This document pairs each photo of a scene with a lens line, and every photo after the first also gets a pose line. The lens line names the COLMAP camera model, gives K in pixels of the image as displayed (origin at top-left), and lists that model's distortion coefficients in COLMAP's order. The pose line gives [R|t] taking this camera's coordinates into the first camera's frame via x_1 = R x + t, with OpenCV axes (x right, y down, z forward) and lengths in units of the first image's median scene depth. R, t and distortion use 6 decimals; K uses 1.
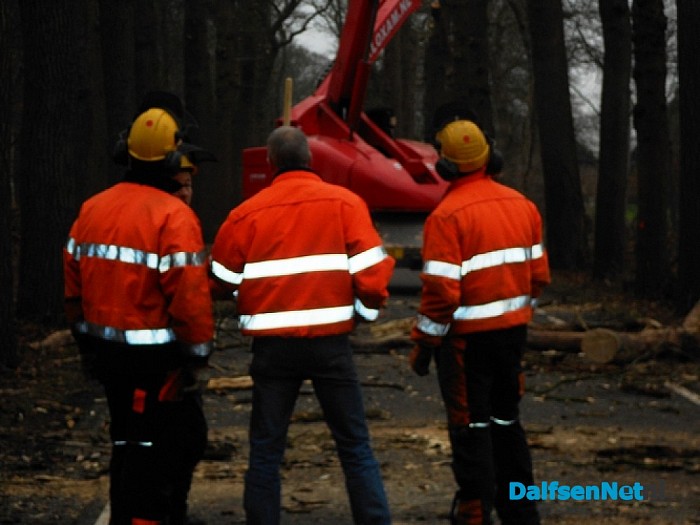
lens RADIAL K [[2375.2, 0, 350.0], [0, 2375.2, 262.5], [0, 0, 1]] dist [0.038674, -0.999483]
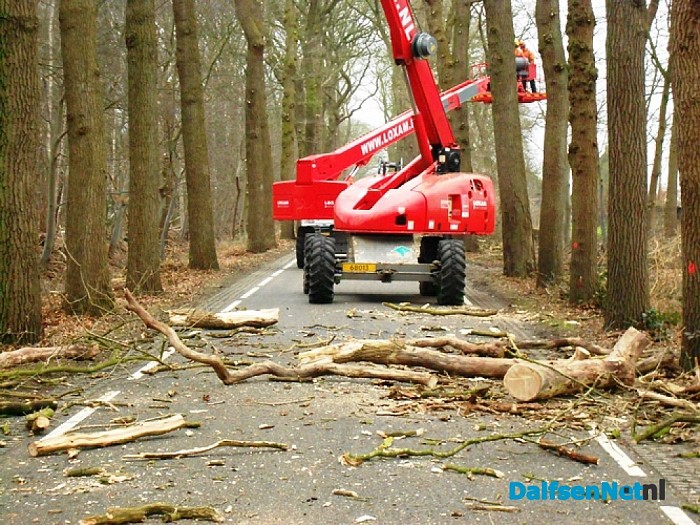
lens RADIAL K [[1417.1, 0, 350.0], [0, 1417.1, 262.5], [0, 0, 1]] dist [-0.000528, -0.002626]
pose [[0.999113, 0.004083, -0.041923, 0.044759], [-0.003875, 0.999980, 0.005047, -0.011464], [0.041943, -0.004880, 0.999108, 0.323492]]
